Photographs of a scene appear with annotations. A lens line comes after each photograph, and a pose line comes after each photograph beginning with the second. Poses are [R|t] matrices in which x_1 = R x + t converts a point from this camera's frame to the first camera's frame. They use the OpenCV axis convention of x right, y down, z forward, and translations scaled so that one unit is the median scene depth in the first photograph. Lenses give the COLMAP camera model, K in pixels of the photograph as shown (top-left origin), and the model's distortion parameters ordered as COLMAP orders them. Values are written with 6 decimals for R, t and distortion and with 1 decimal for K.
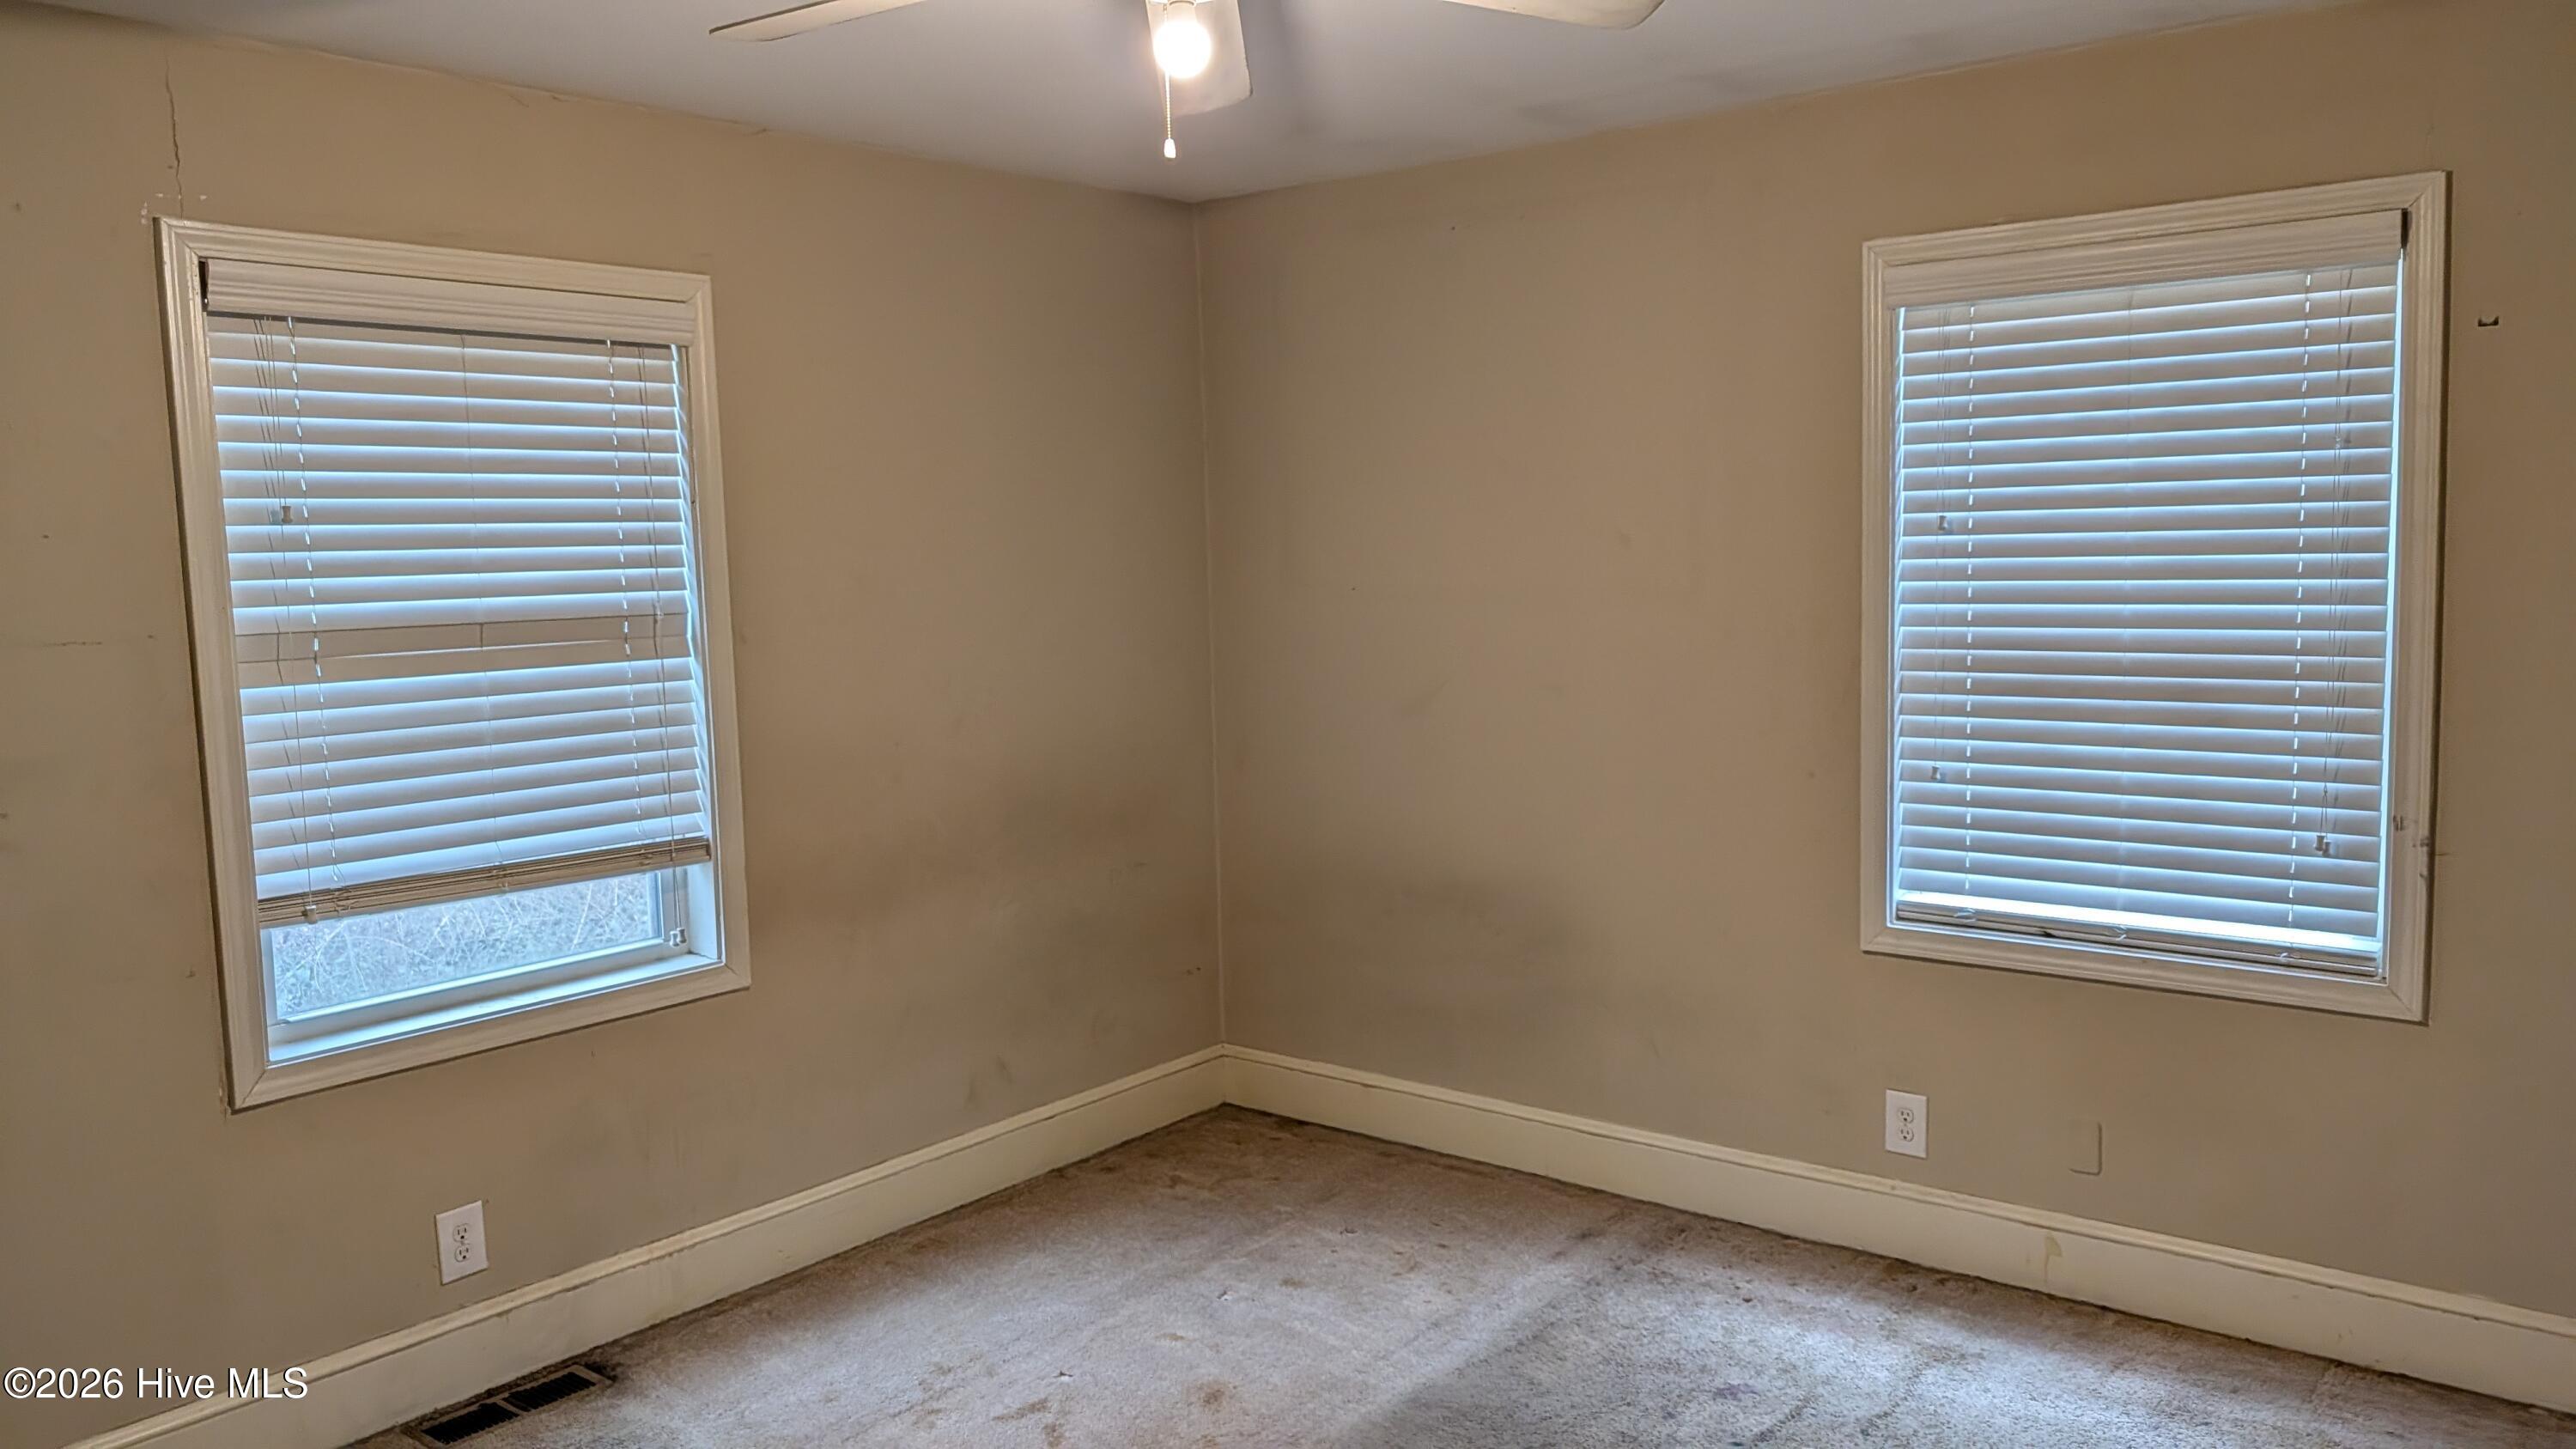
lens RADIAL K [[1914.3, 0, 1299.7], [0, 1914.3, 712.5], [0, 0, 1]] dist [0.013258, -0.001646]
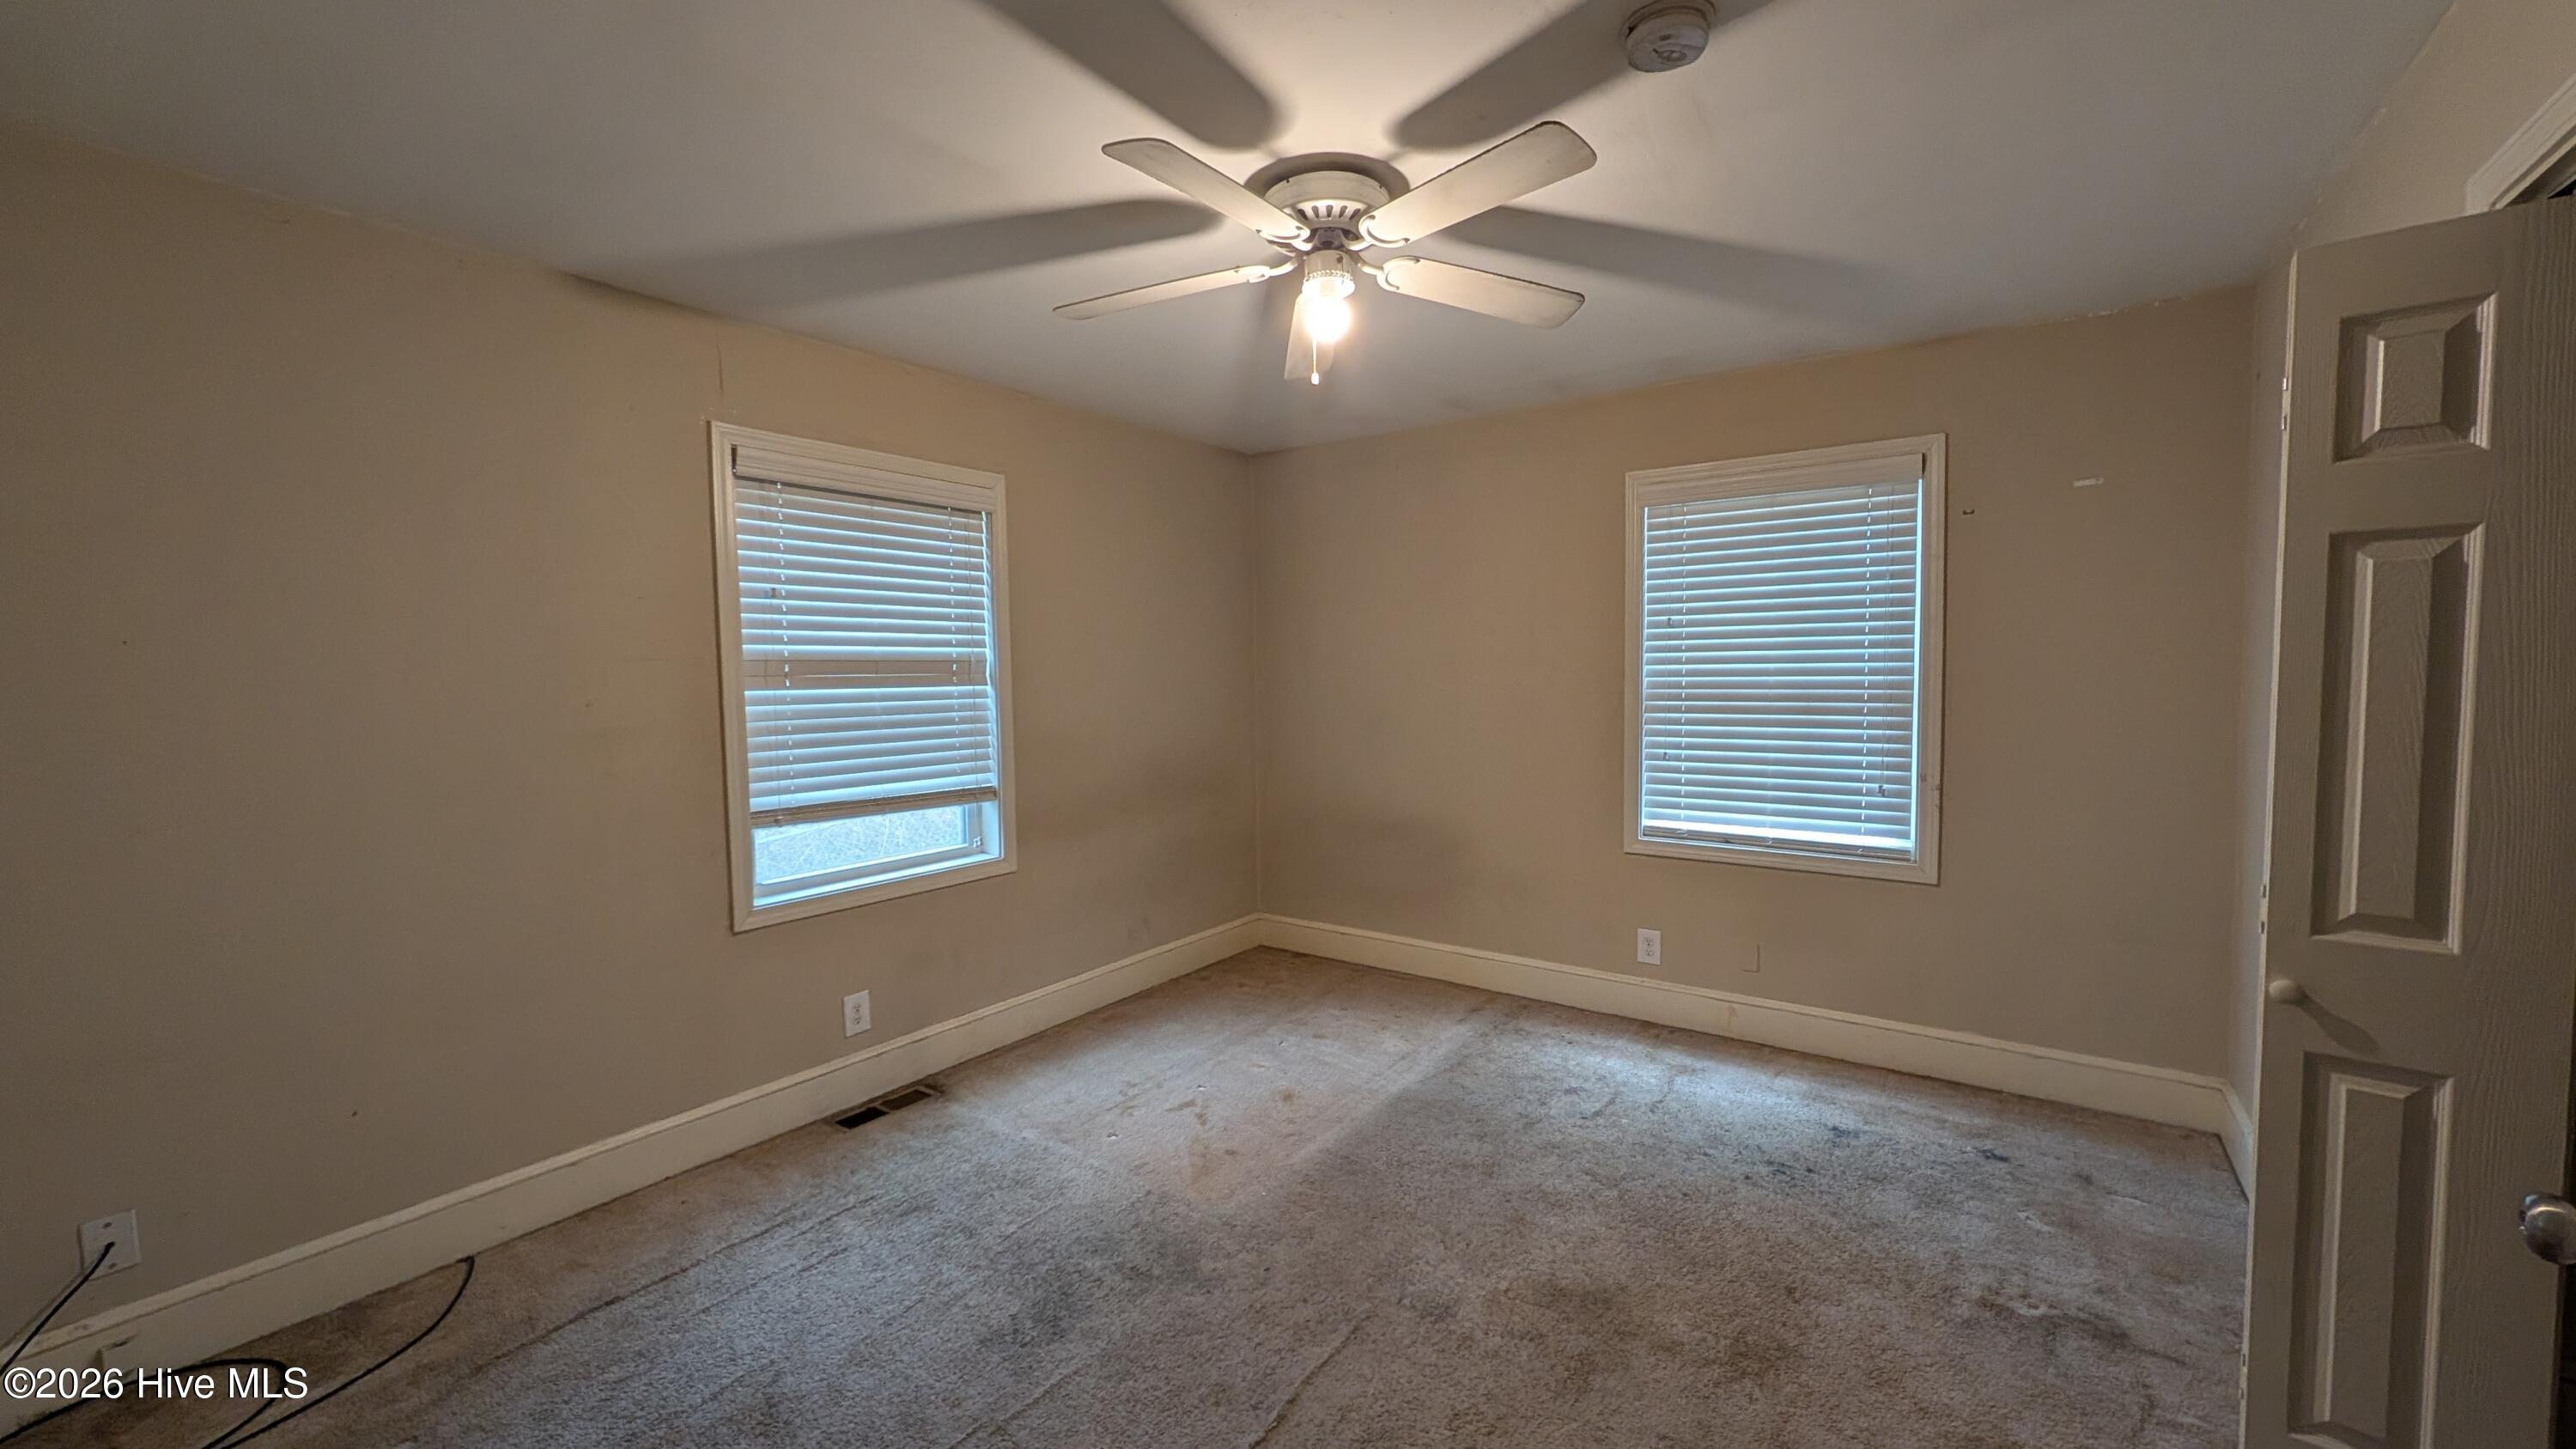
lens RADIAL K [[1000.3, 0, 1276.8], [0, 1000.3, 725.6], [0, 0, 1]] dist [0.008311, 0.000393]
pose [[0.998133, 0.009581, 0.060323, -0.111470], [-0.006839, 0.998941, -0.045500, 0.052664], [-0.060695, 0.045002, 0.997141, 0.055273]]
